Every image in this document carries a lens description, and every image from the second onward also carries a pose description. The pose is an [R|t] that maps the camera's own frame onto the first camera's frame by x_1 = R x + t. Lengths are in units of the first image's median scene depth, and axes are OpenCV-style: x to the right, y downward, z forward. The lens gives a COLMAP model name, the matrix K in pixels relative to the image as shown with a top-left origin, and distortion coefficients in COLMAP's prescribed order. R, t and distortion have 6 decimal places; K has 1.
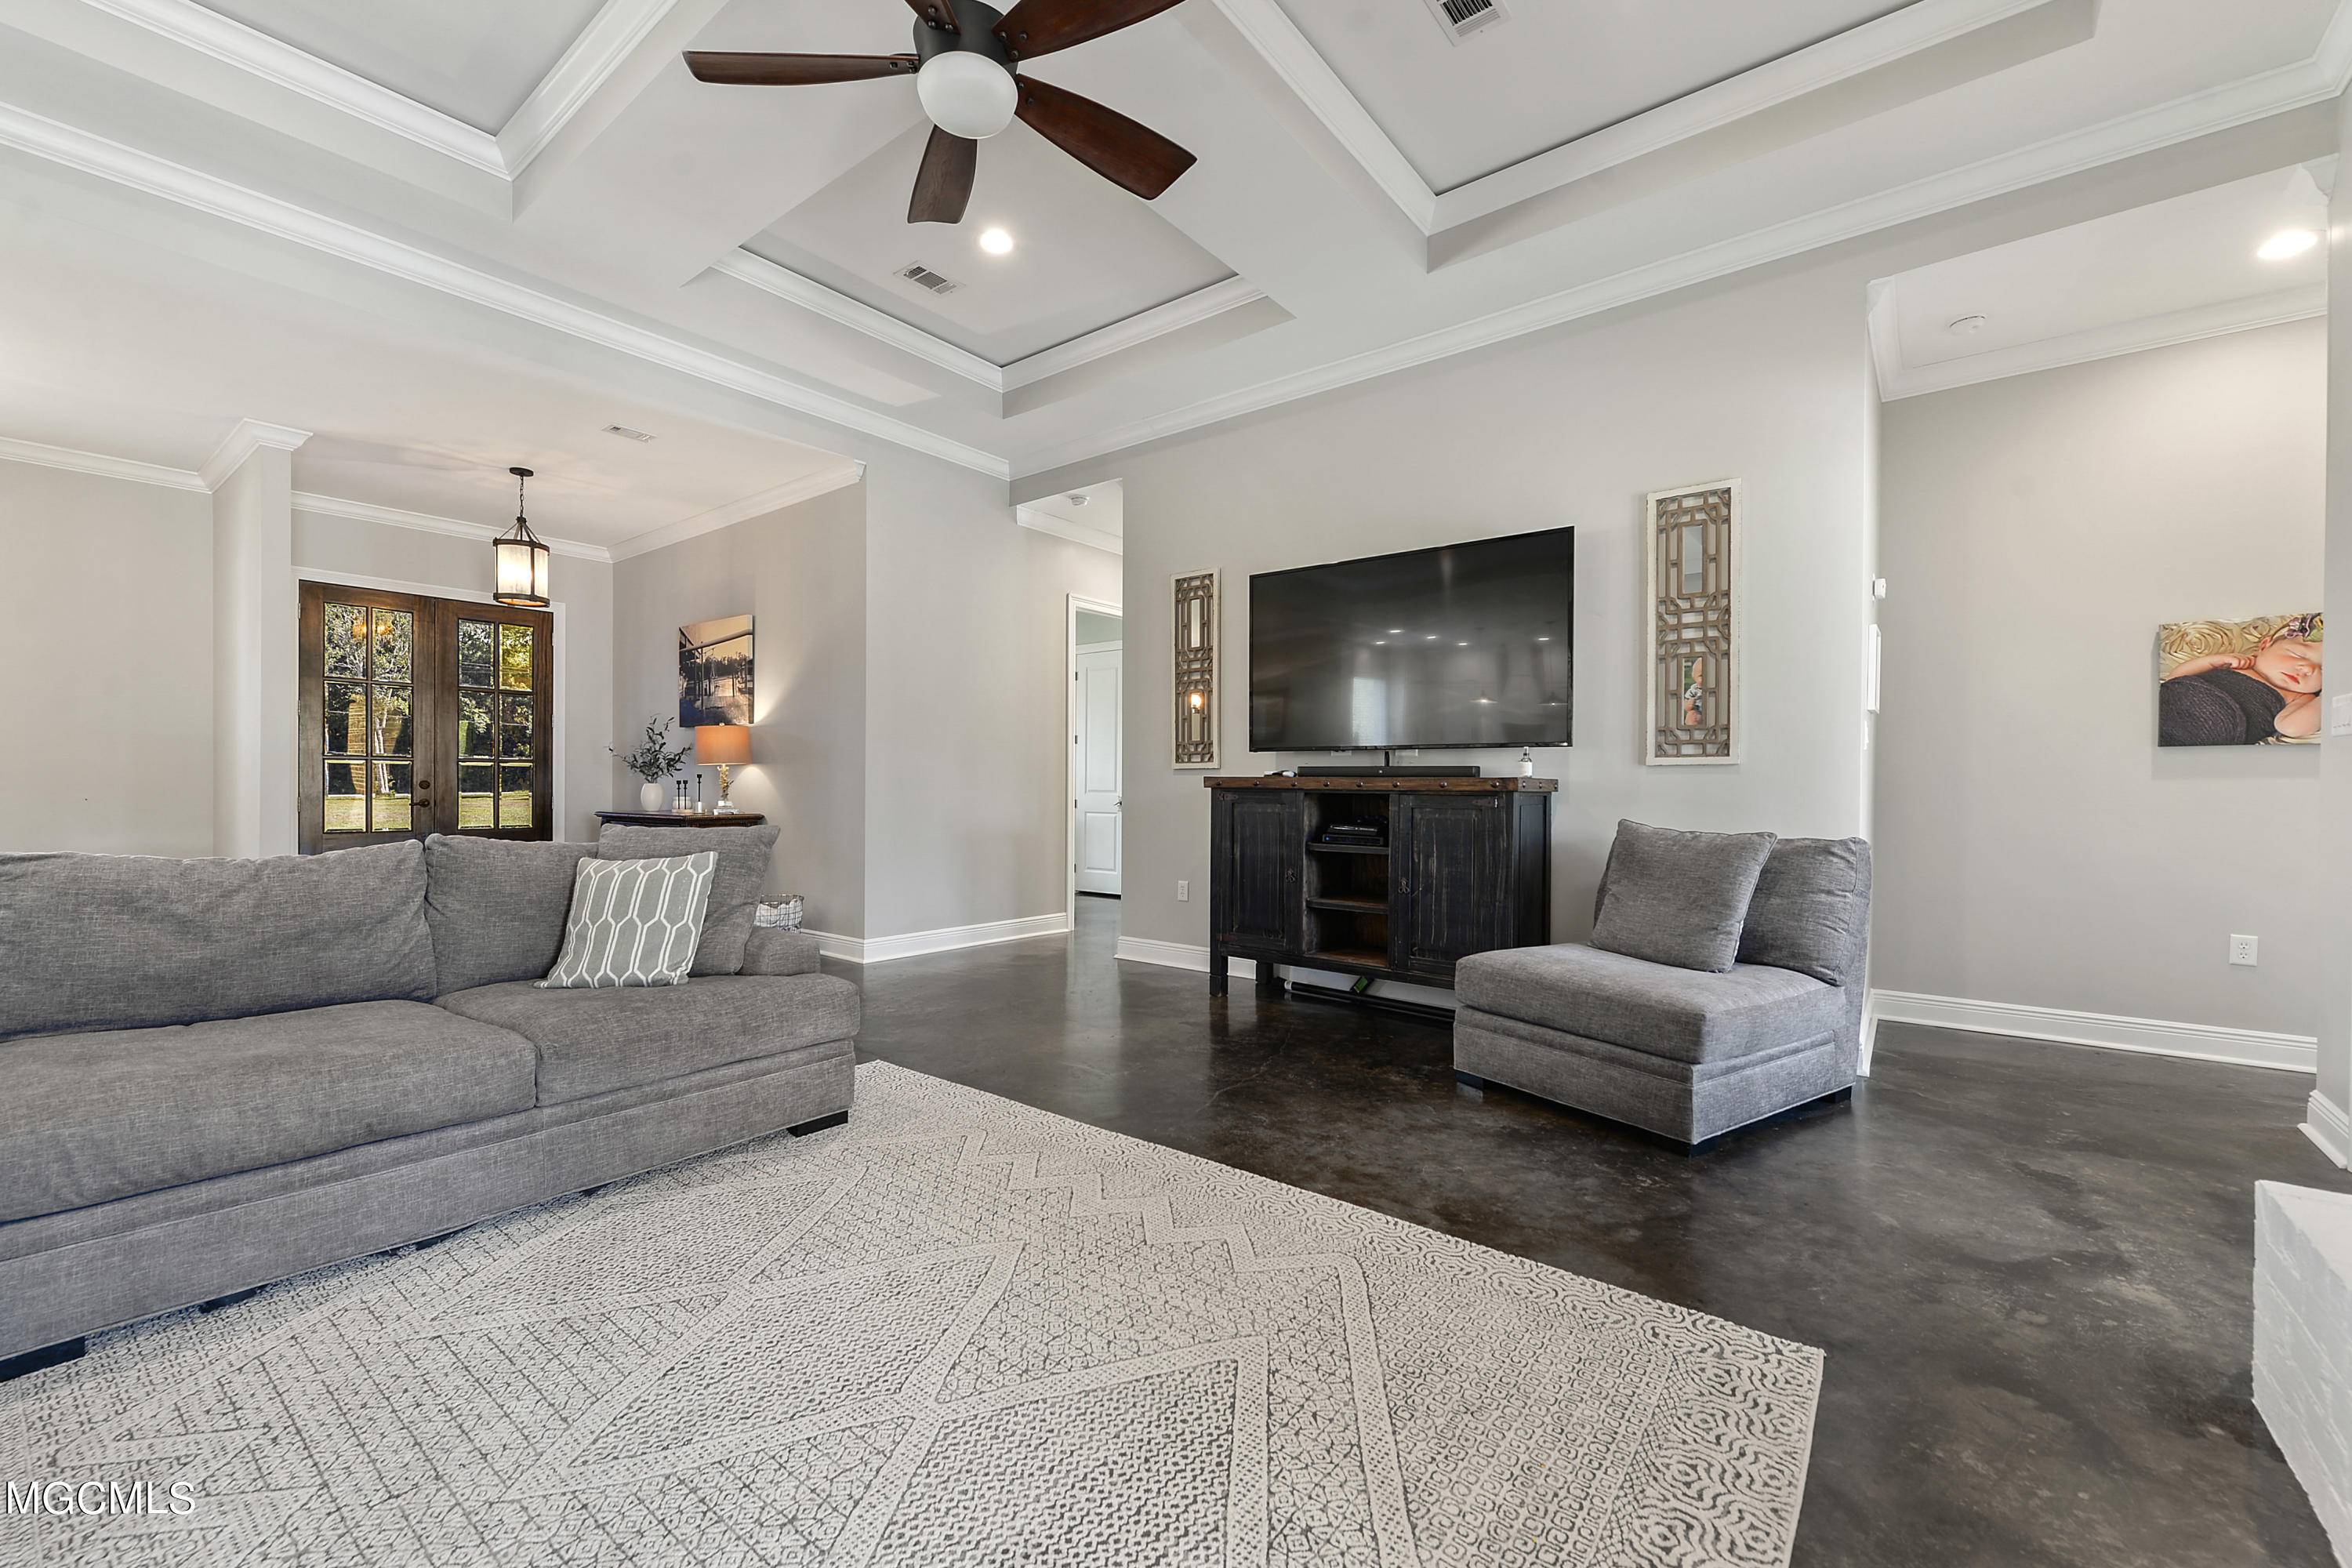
lens RADIAL K [[971.0, 0, 1166.9], [0, 971.0, 773.0], [0, 0, 1]] dist [-0.001816, -0.000722]
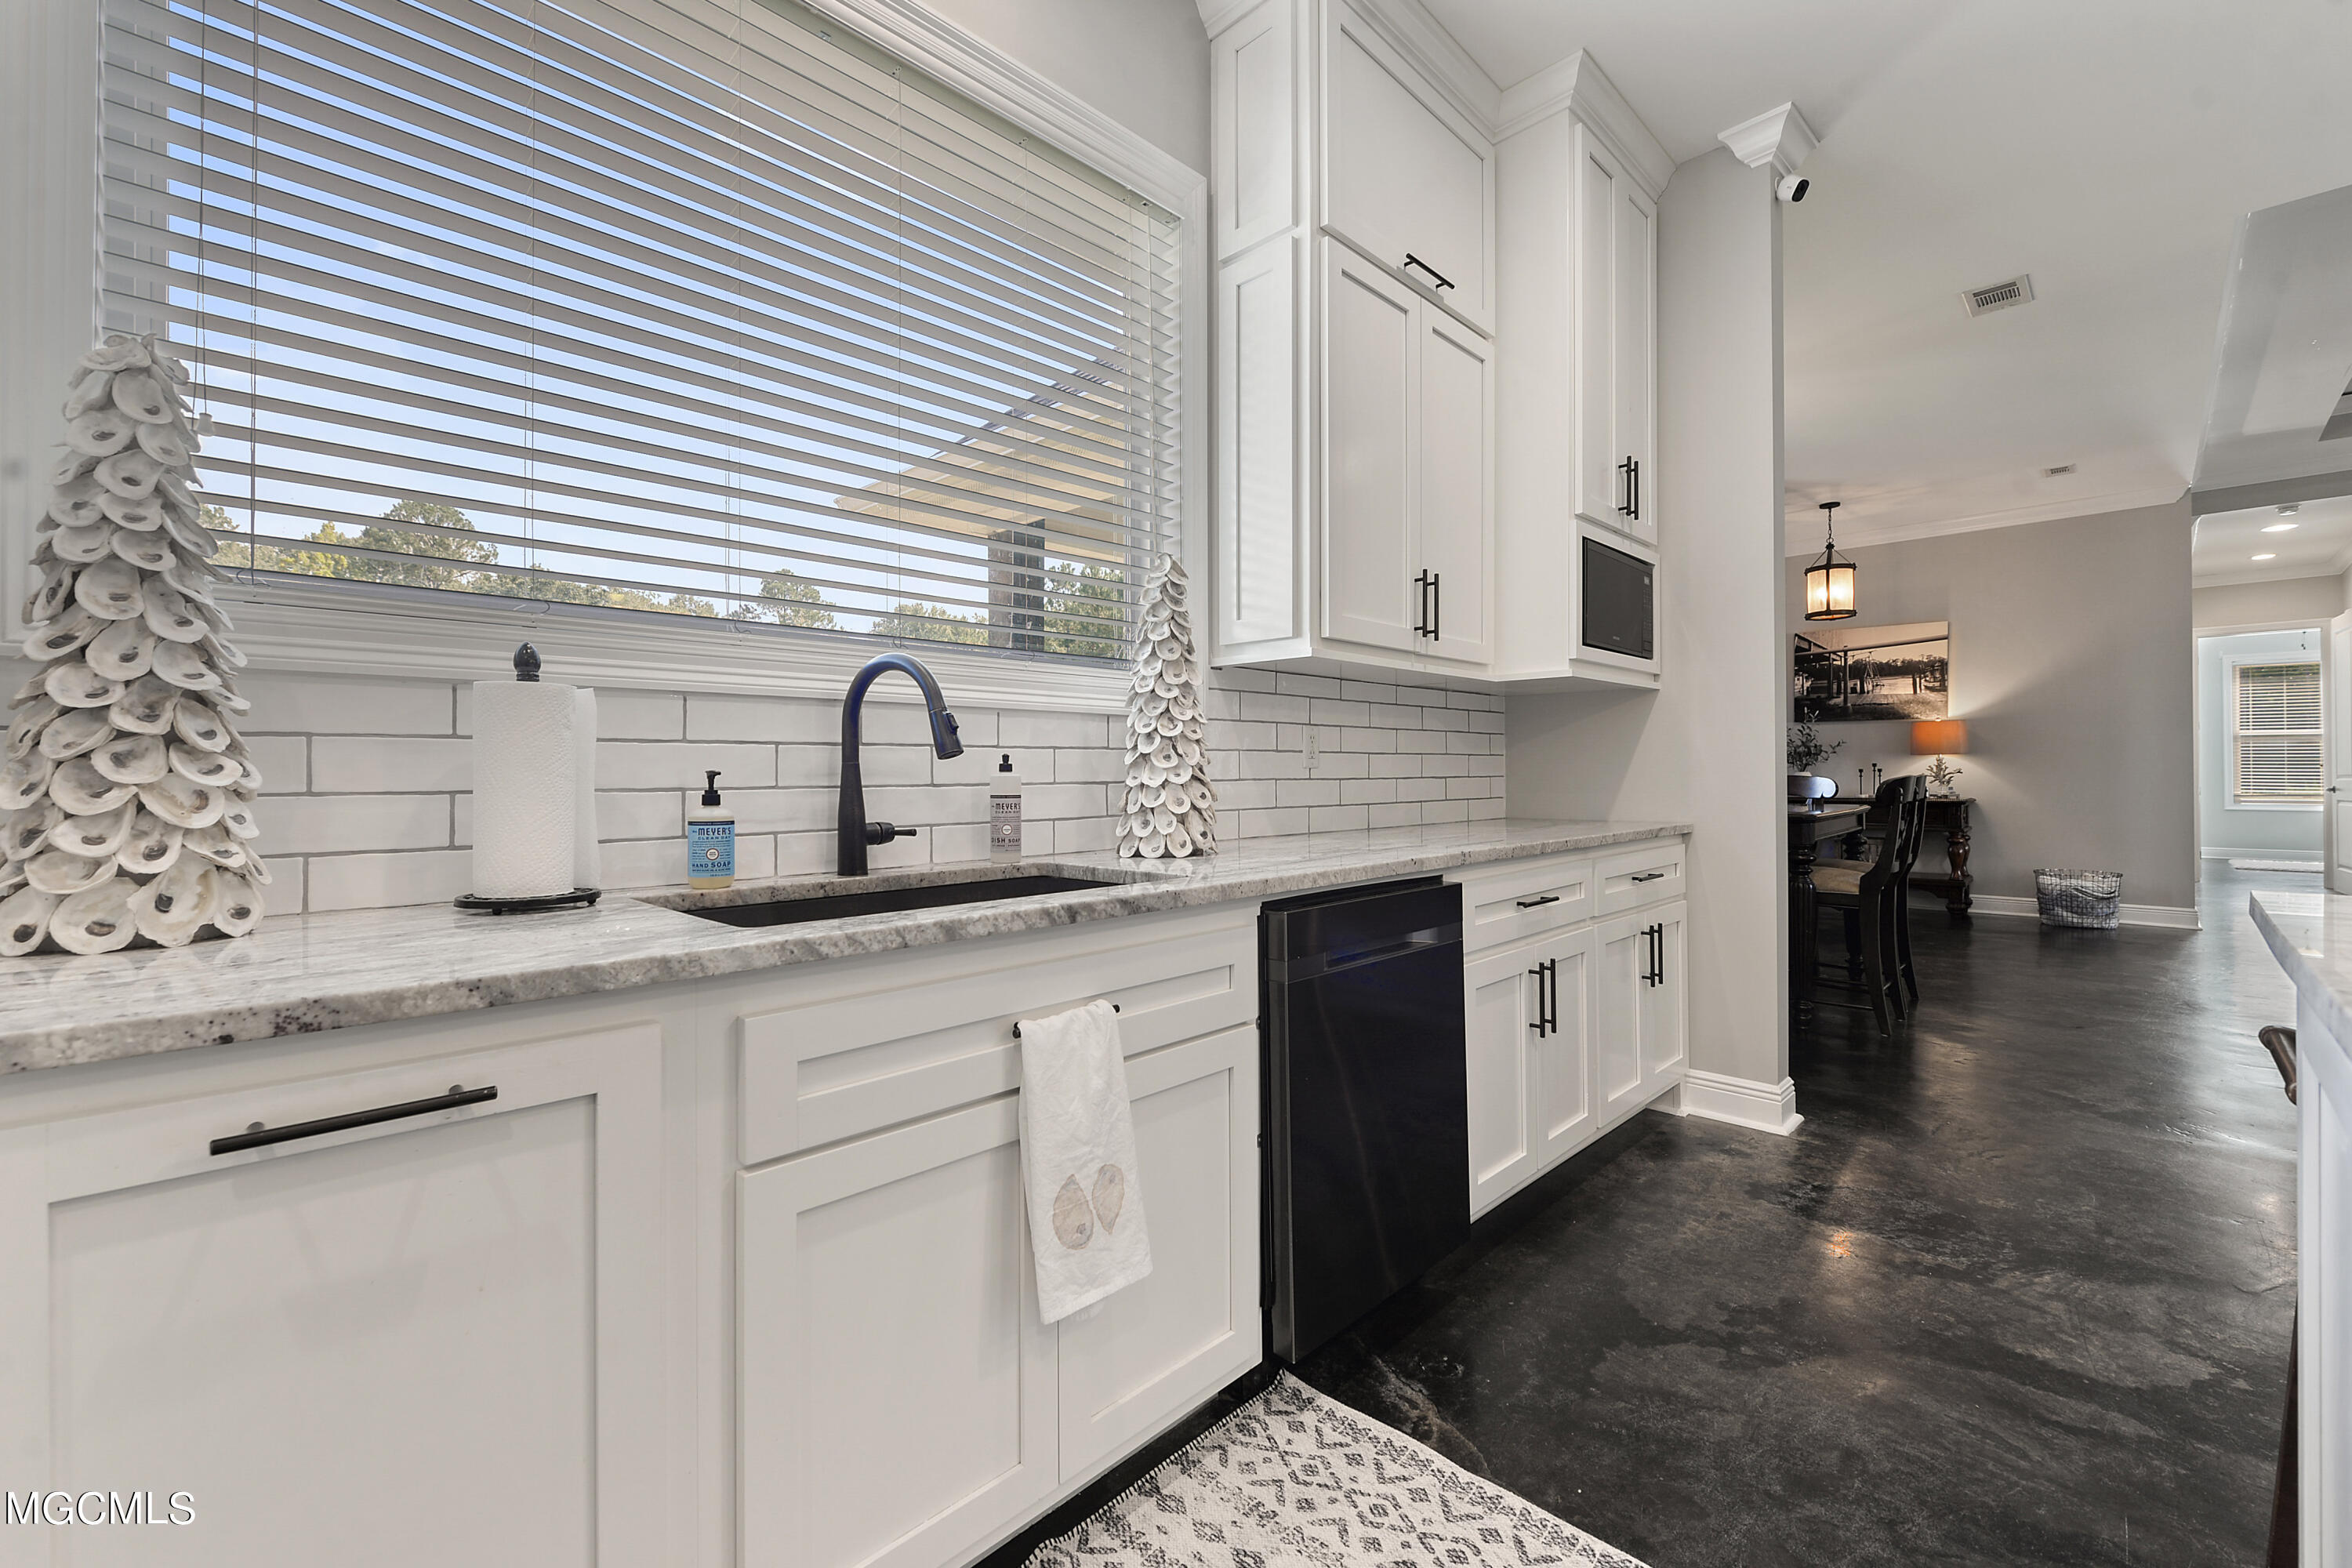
lens RADIAL K [[971.0, 0, 1166.9], [0, 971.0, 773.0], [0, 0, 1]] dist [-0.001816, -0.000722]
pose [[0.993312, -0.008919, -0.115114, -1.208089], [0.009935, 0.999917, 0.008252, -0.005322], [0.115031, -0.009340, 0.993318, -0.223767]]
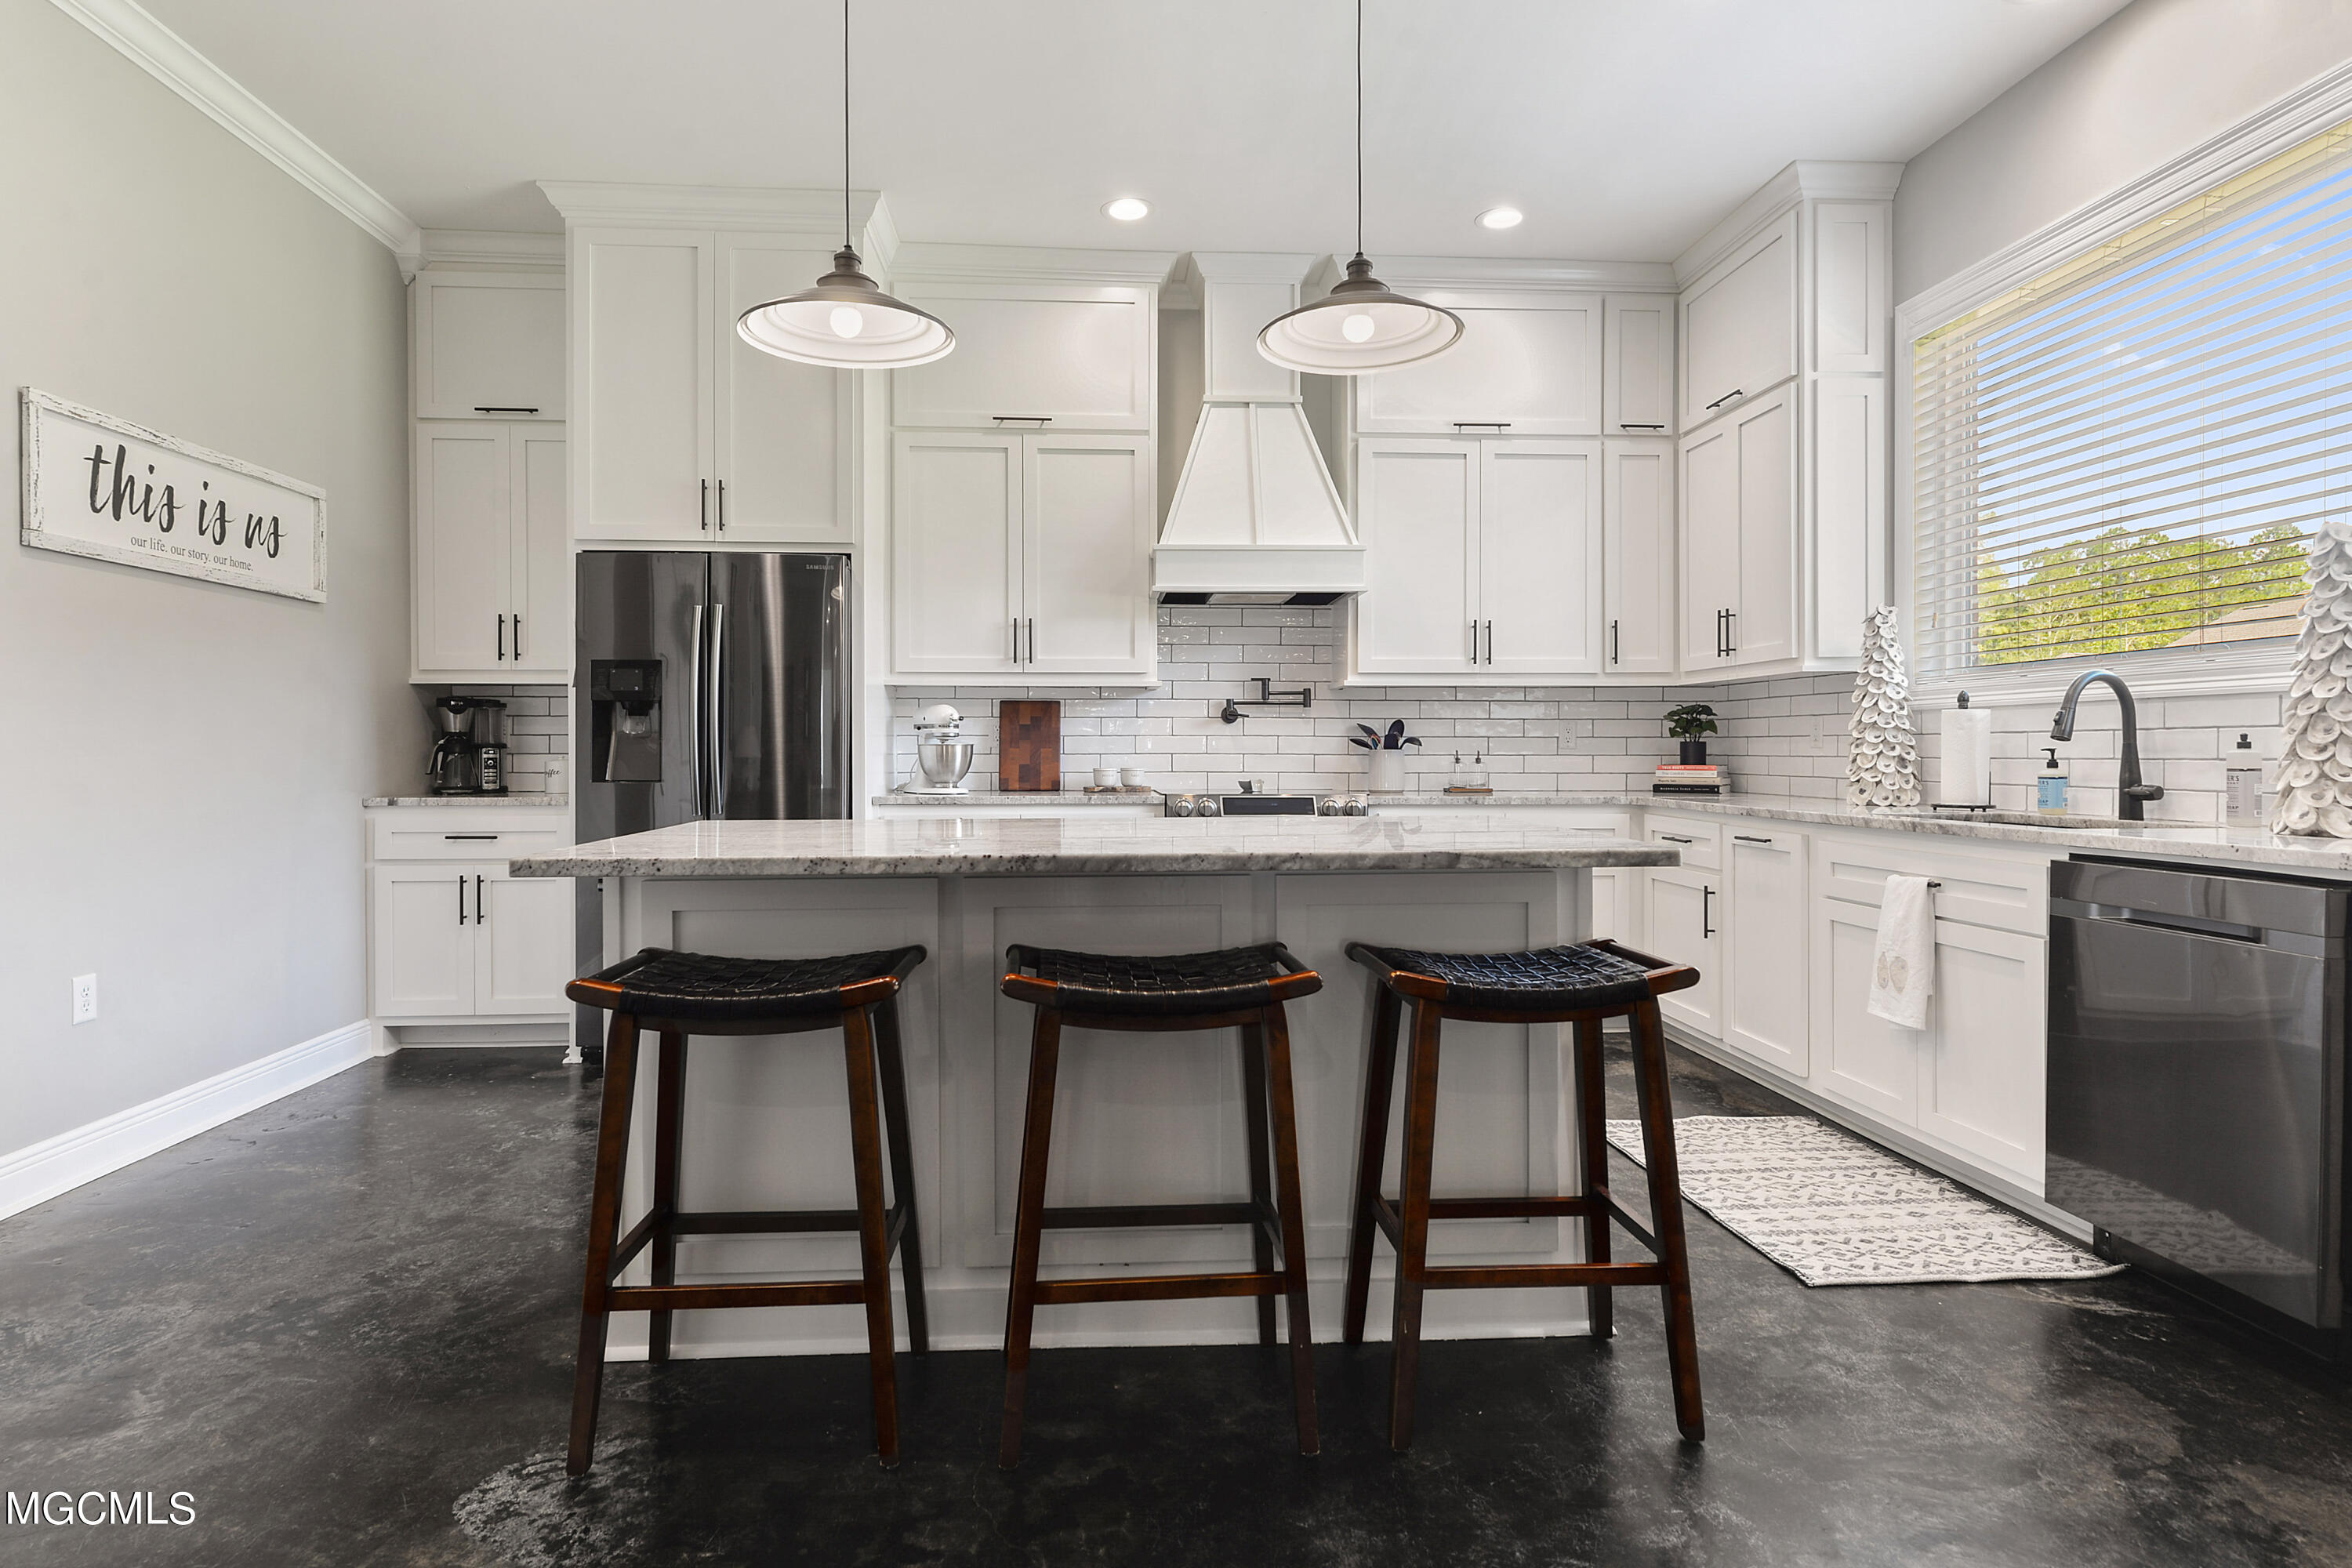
lens RADIAL K [[1244.6, 0, 1150.1], [0, 1244.6, 760.5], [0, 0, 1]] dist [-0.000107, -0.000125]
pose [[-0.741716, 0.004344, -0.670700, -0.721296], [0.008858, 0.999955, -0.003319, -0.001599], [0.670655, -0.008403, -0.741721, 0.122071]]
